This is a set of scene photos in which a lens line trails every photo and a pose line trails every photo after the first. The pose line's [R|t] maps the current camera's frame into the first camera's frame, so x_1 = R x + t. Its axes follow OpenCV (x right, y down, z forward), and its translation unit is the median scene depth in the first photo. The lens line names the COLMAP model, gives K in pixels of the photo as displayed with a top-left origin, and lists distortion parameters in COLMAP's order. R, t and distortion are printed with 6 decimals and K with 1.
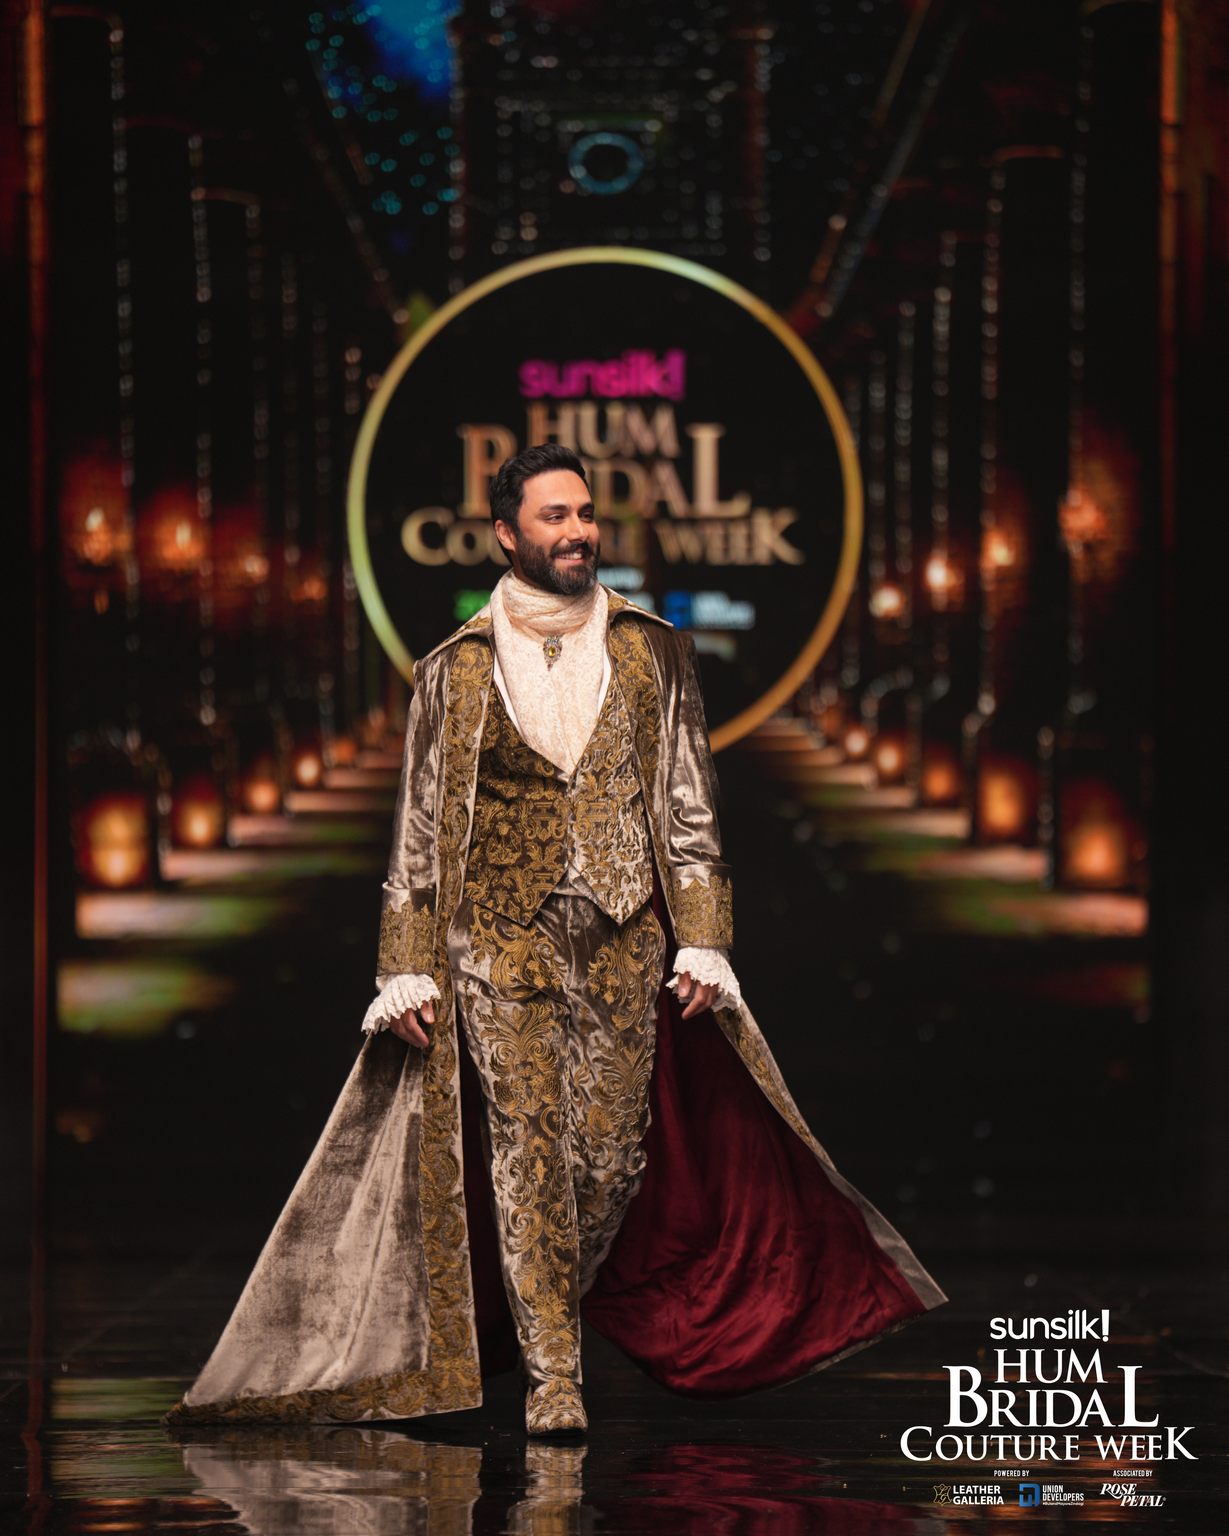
lens RADIAL K [[9830.2, 0, 613.6], [0, 9830.2, 728.9], [0, 0, 1]] dist [2.302206, 0.000000]
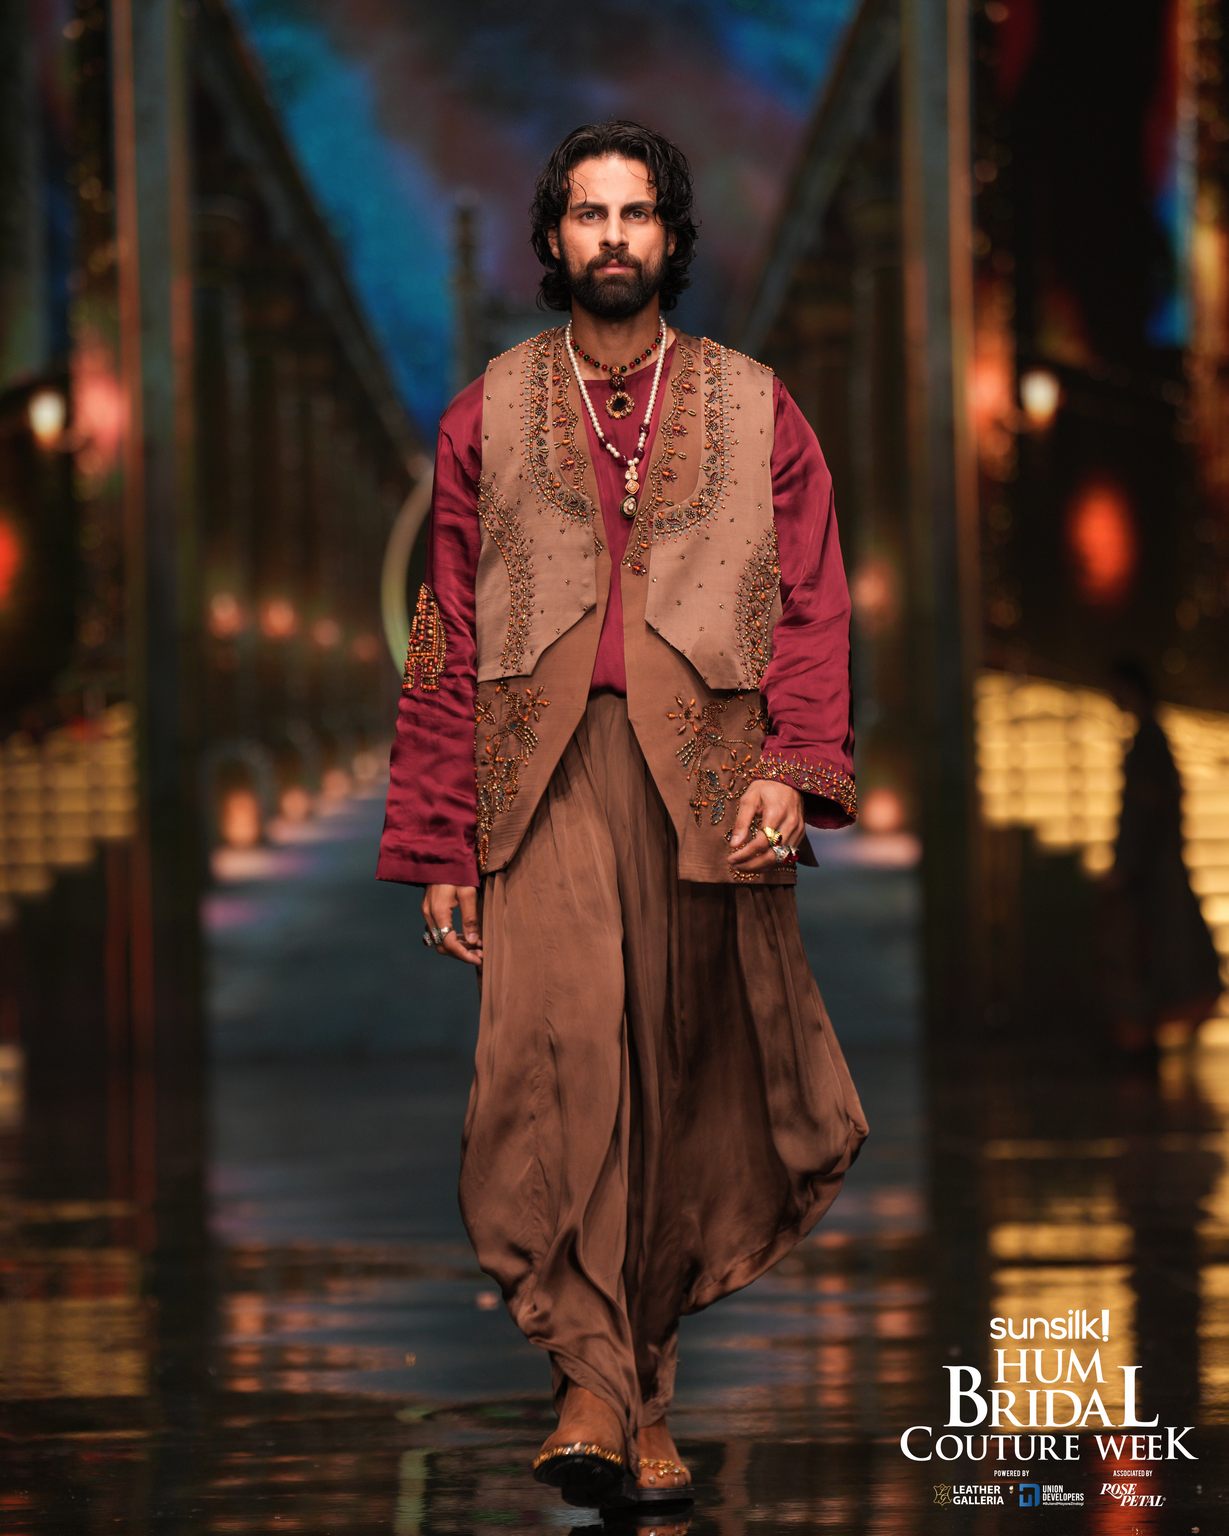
lens RADIAL K [[6237.5, 0, 617.6], [0, 6237.5, 721.5], [0, 0, 1]] dist [0.857082, 0.000000]
pose [[0.999753, -0.020147, 0.009412, -0.010127], [0.020184, 0.999789, -0.003893, 0.015454], [-0.009332, 0.004082, 0.999948, 0.322439]]
